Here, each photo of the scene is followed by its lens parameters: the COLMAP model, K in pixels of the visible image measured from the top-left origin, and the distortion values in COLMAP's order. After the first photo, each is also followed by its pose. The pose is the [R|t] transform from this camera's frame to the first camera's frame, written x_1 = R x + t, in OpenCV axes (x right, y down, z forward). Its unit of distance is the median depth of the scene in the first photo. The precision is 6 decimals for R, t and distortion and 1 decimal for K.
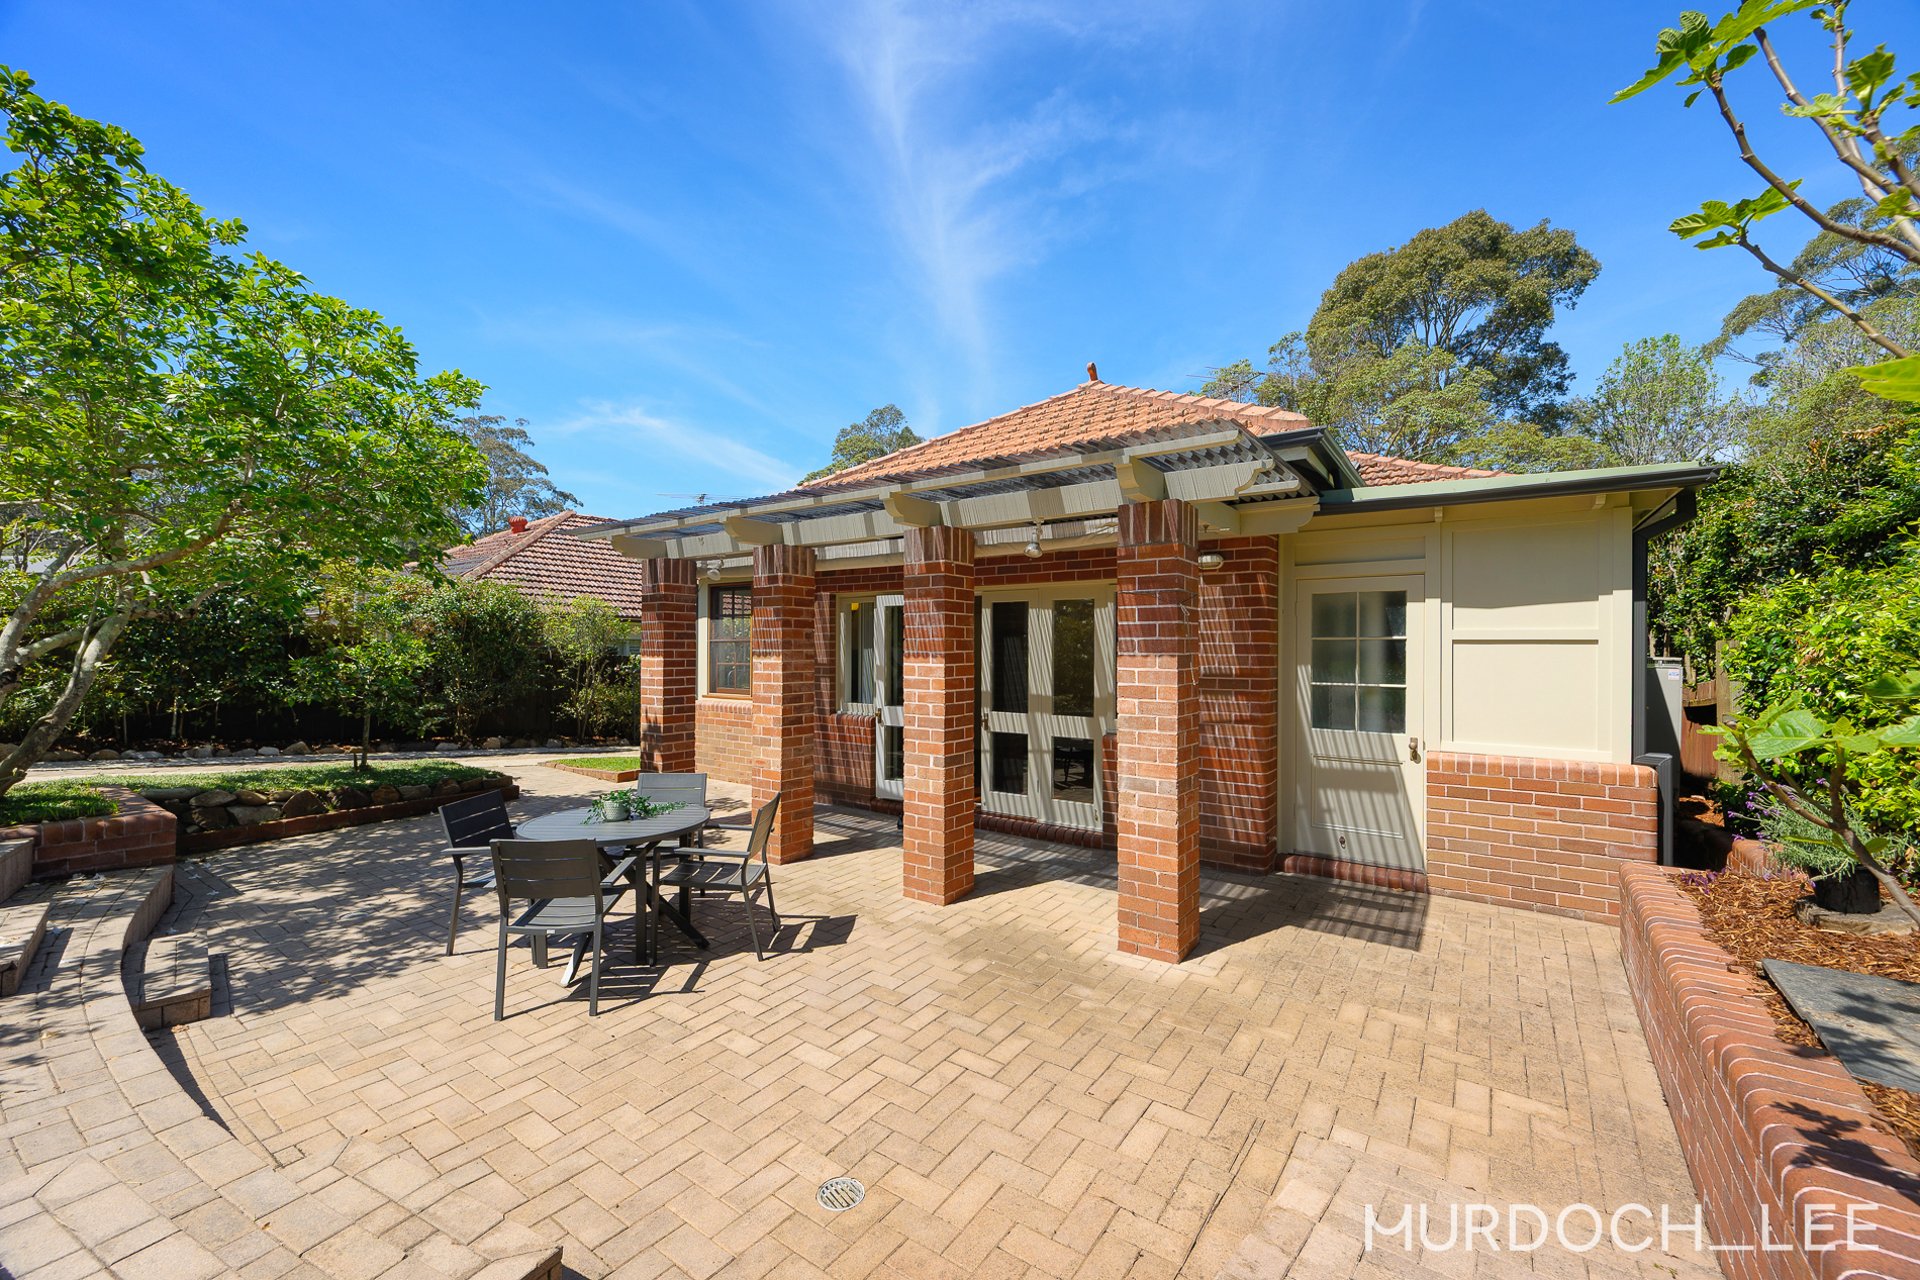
lens RADIAL K [[749.5, 0, 960.0], [0, 749.5, 640.0], [0, 0, 1]] dist [-0.001384, -0.000378]
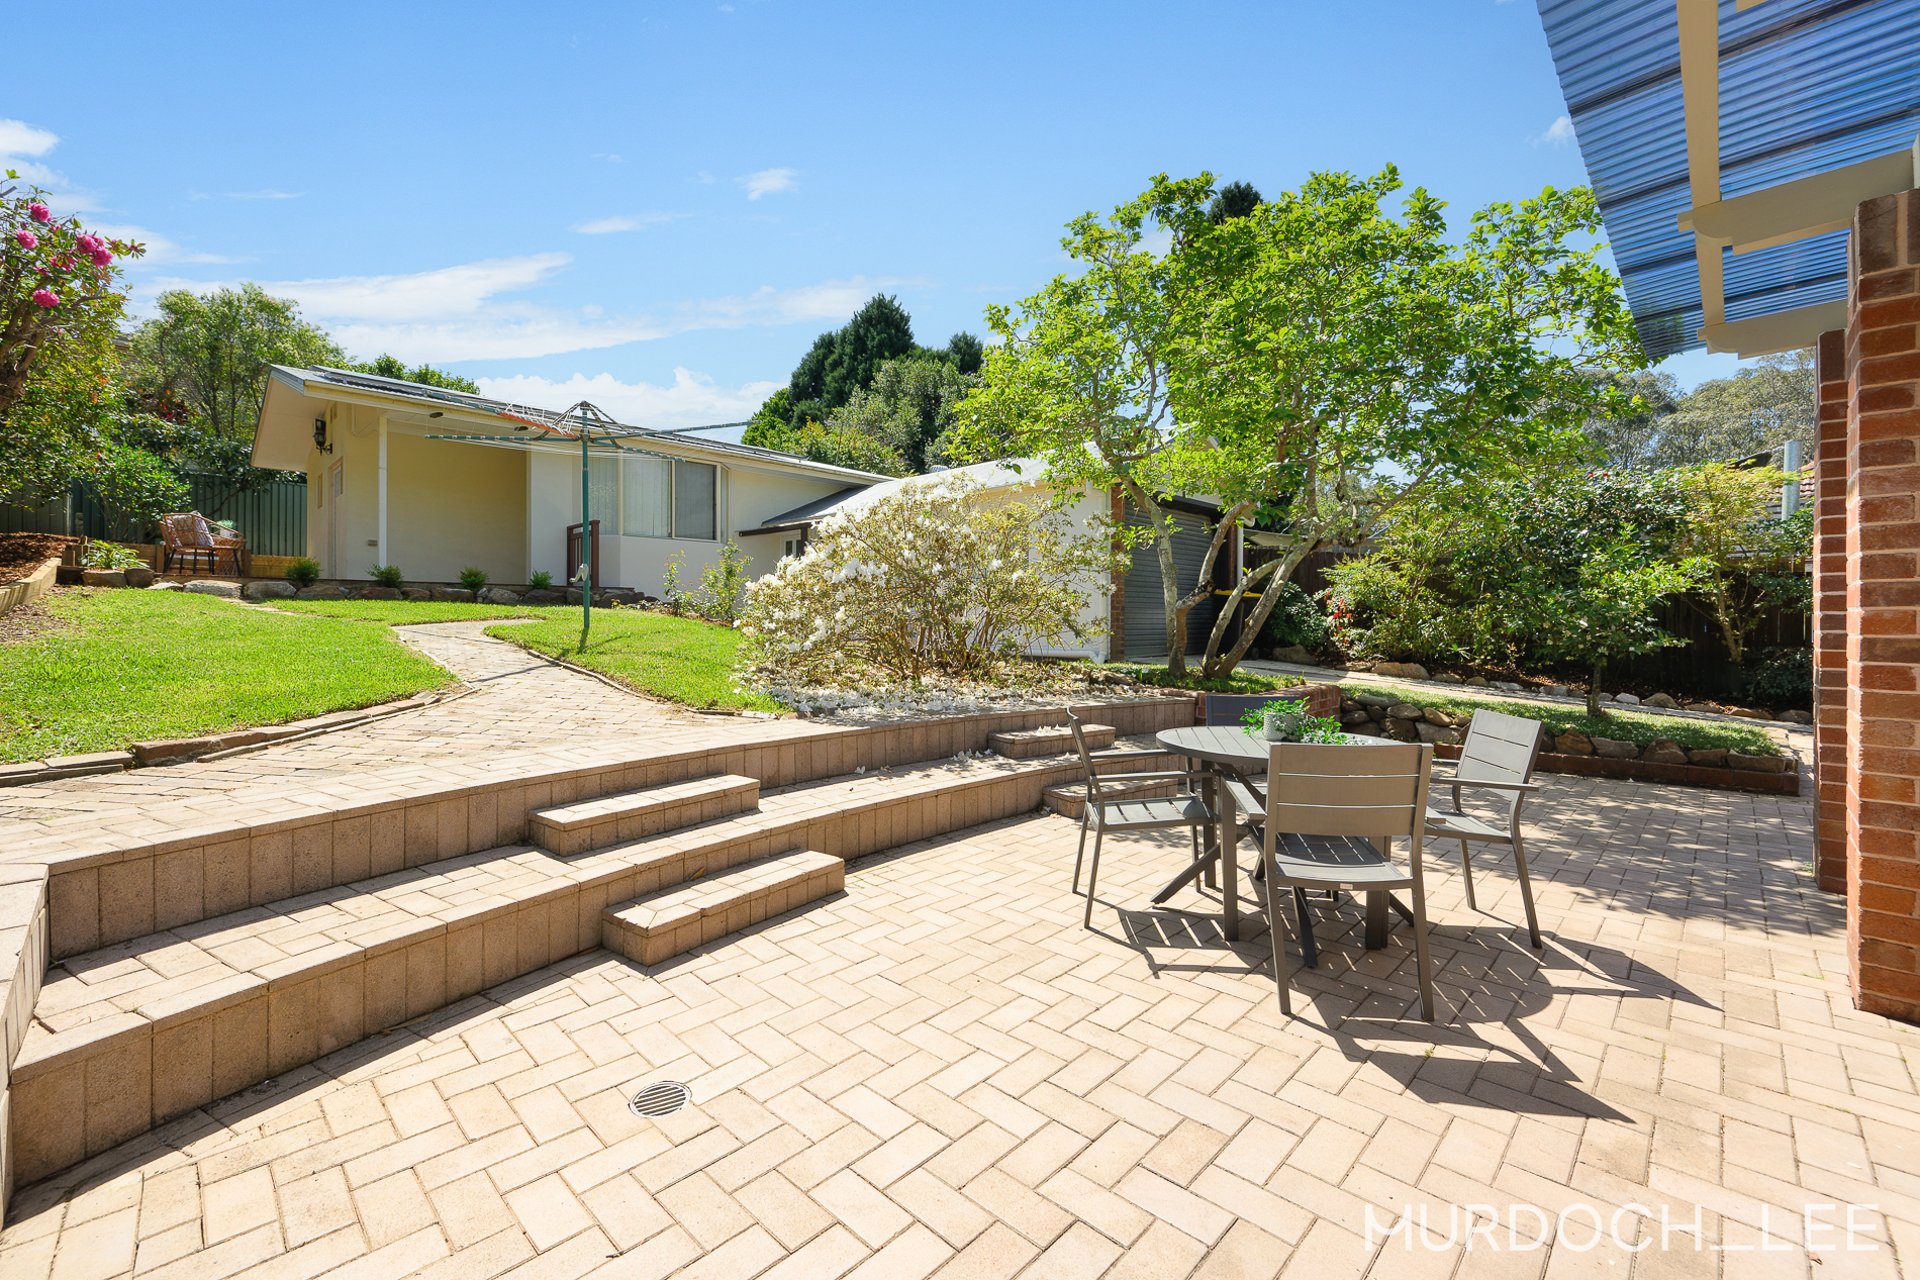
lens RADIAL K [[808.0, 0, 960.0], [0, 808.0, 640.0], [0, 0, 1]] dist [0.000672, 0.000067]
pose [[-0.164962, 0.017148, -0.986151, 0.365771], [0.008151, 0.999838, 0.016022, 0.126229], [0.986266, -0.005395, -0.165075, 0.828247]]
